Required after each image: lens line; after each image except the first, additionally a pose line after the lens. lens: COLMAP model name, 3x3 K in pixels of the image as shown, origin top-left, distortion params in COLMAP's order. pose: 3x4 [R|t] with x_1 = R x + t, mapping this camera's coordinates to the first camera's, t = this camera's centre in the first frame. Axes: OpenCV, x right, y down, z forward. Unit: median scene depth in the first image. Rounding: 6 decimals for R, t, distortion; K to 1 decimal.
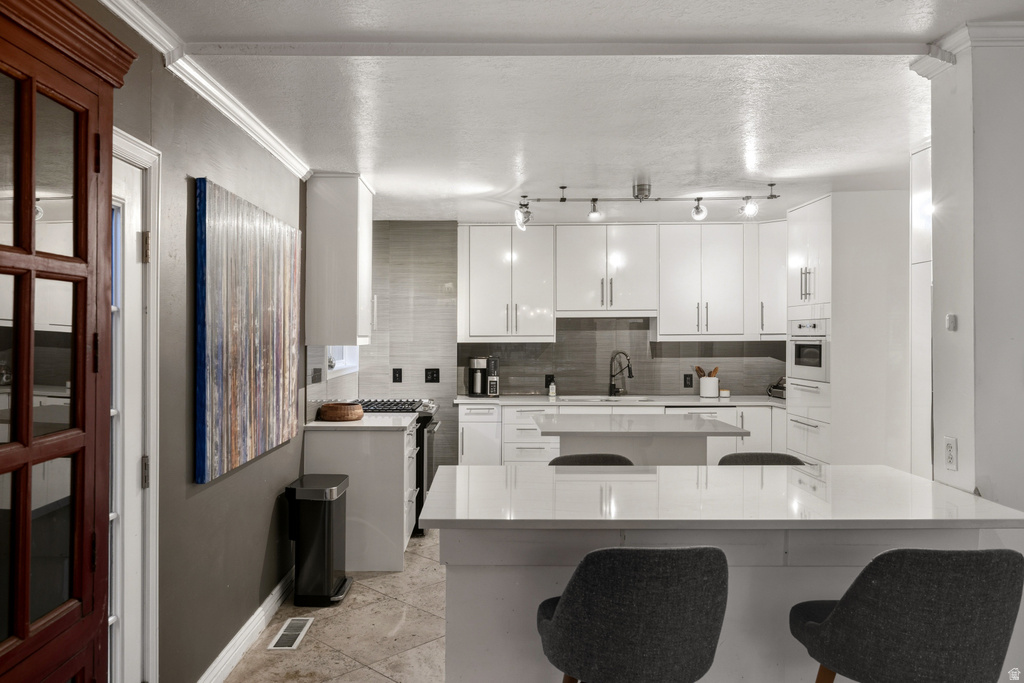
lens RADIAL K [[710.3, 0, 507.5], [0, 710.3, 335.8], [0, 0, 1]] dist [0.013734, 0.003924]
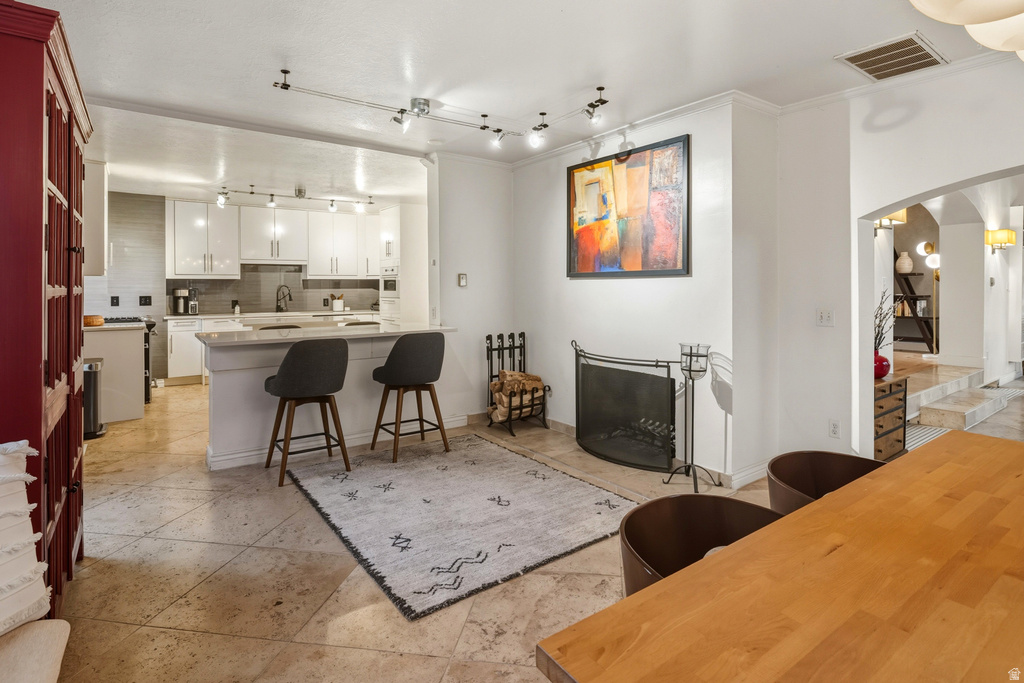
lens RADIAL K [[481.8, 0, 508.6], [0, 481.8, 293.3], [0, 0, 1]] dist [-0.004094, -0.000338]
pose [[0.813756, -0.010175, 0.581117, -0.071923], [0.001580, 0.999882, 0.015295, 0.026312], [-0.581204, -0.011528, 0.813676, -0.235573]]
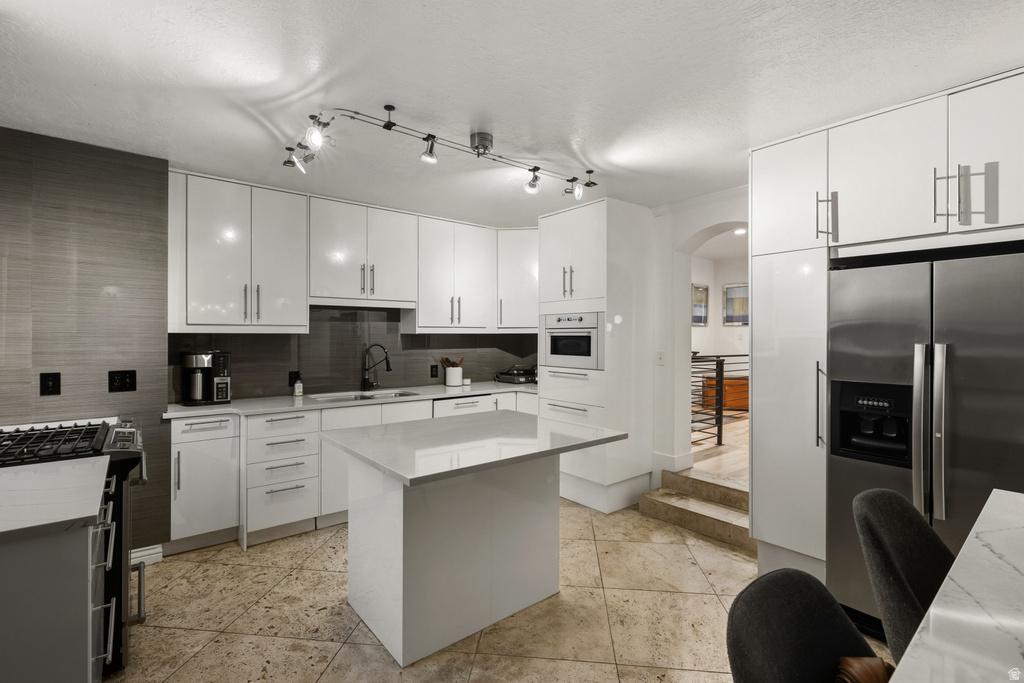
lens RADIAL K [[462.4, 0, 512.7], [0, 462.4, 340.0], [0, 0, 1]] dist [0.000776, -0.000418]
pose [[0.797862, -0.001545, 0.602838, -0.074471], [-0.005300, 0.999940, 0.009577, 0.010644], [-0.602817, -0.010836, 0.797806, 0.422304]]
